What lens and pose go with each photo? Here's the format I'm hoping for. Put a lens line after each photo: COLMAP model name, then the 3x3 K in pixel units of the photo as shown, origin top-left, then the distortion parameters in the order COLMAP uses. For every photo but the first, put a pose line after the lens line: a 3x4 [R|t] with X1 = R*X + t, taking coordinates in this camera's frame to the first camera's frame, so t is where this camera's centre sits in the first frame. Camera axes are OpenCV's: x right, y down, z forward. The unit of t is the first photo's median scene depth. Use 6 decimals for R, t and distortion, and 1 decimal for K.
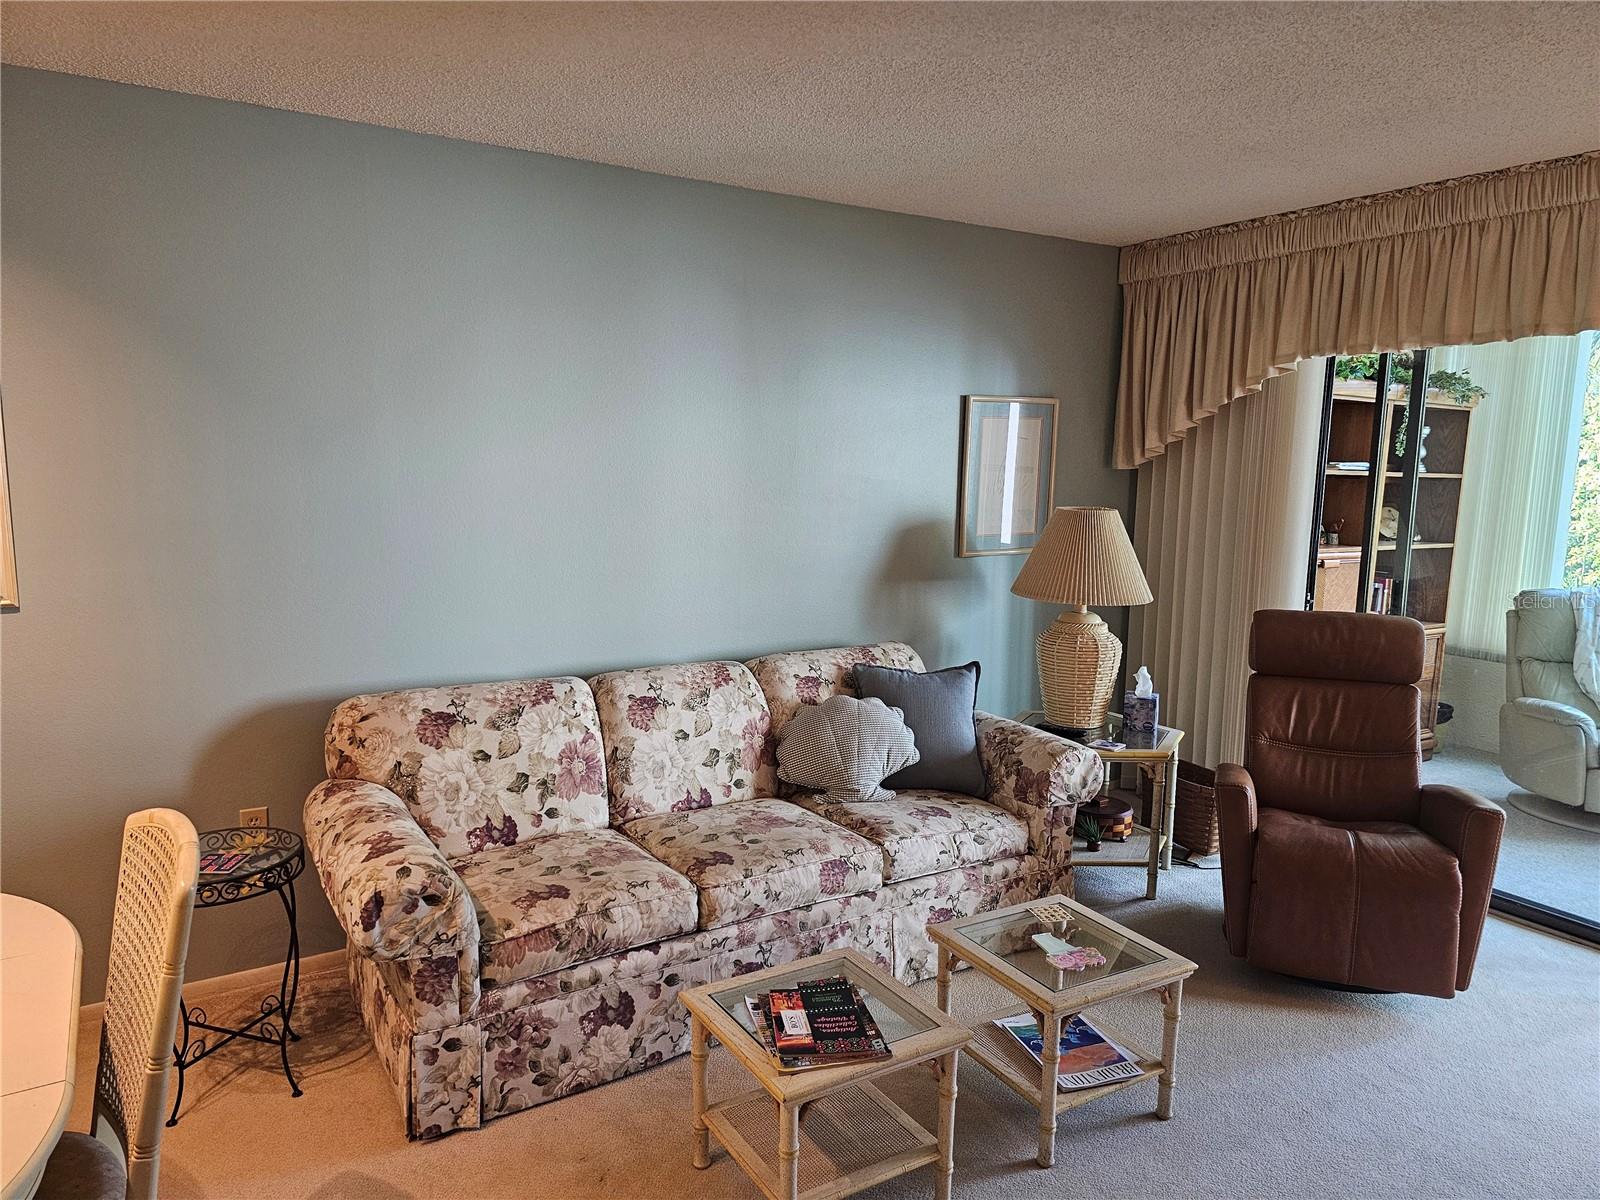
lens RADIAL K [[1120.2, 0, 801.4], [0, 1120.2, 555.8], [0, 0, 1]] dist [0.047500, 0.000362]
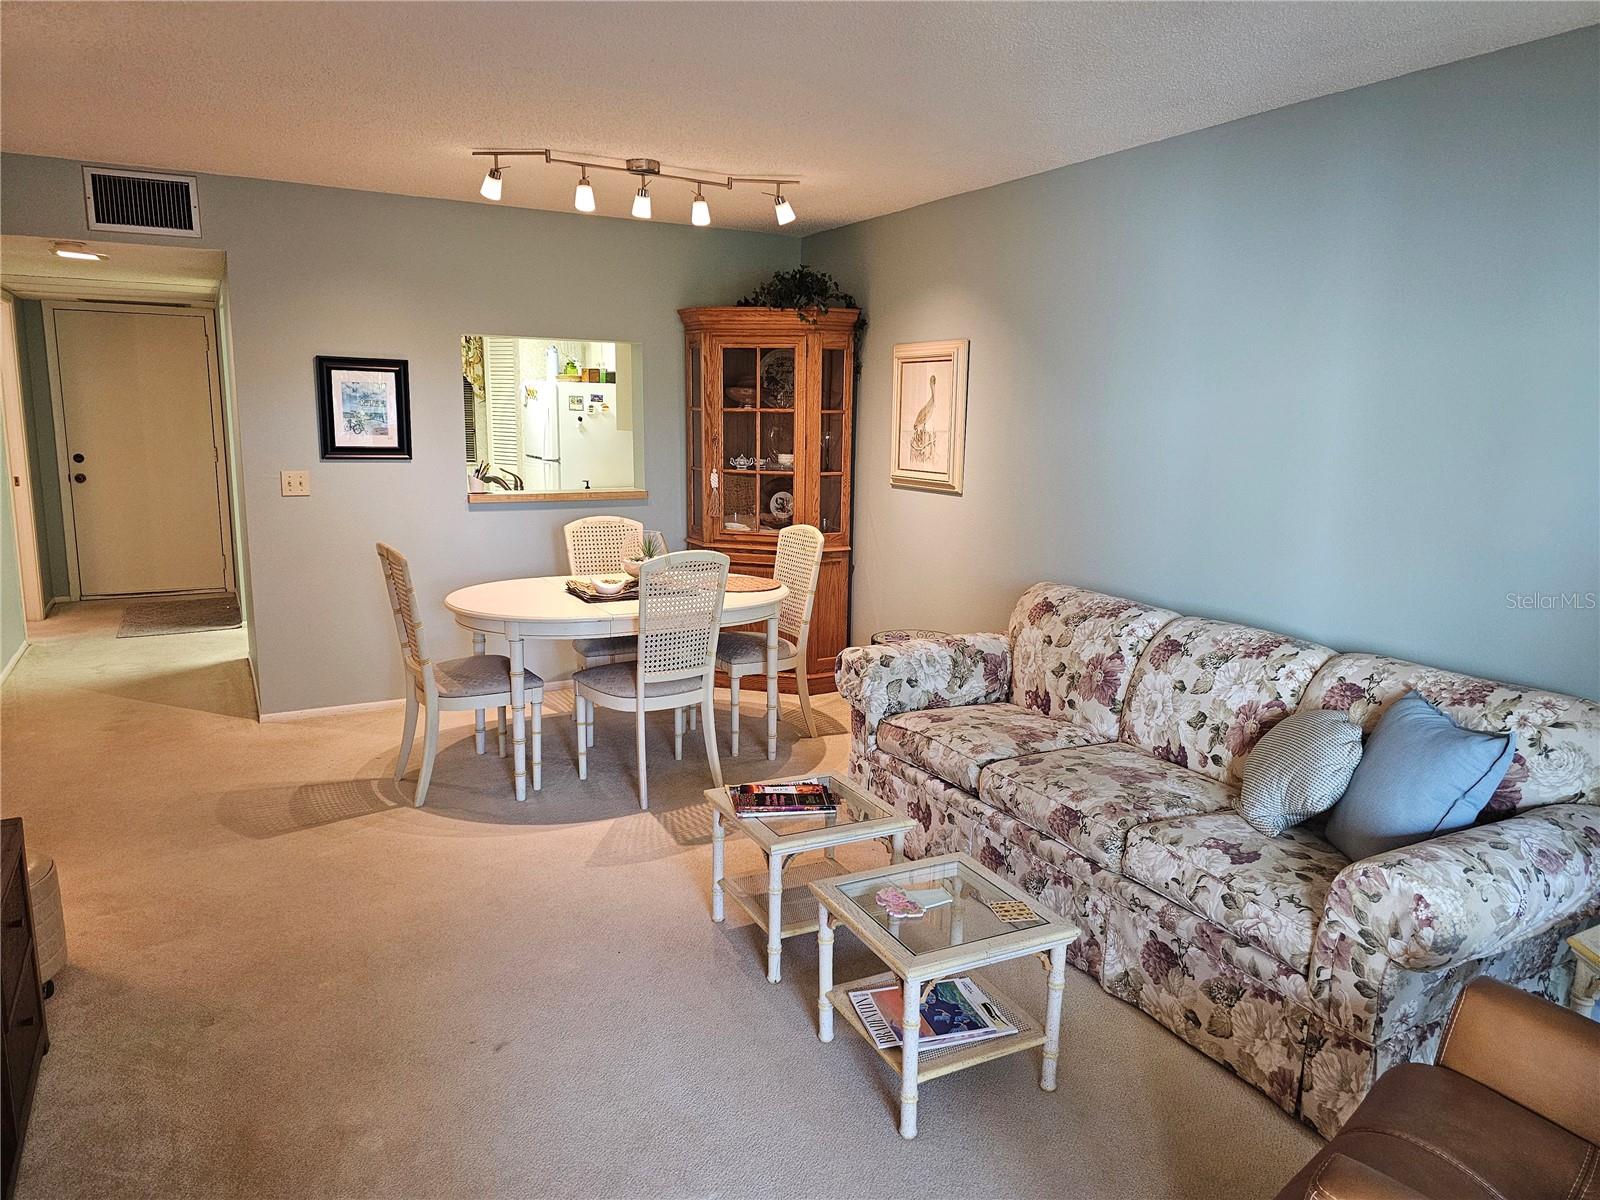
lens RADIAL K [[1060.9, 0, 800.0], [0, 1060.9, 600.0], [0, 0, 1]] dist [0.077725, -0.081626]
pose [[-0.063226, 0.155564, -0.985800, 0.890032], [-0.136809, 0.977101, 0.162966, -0.023220], [0.988578, 0.145170, -0.040496, 0.746296]]
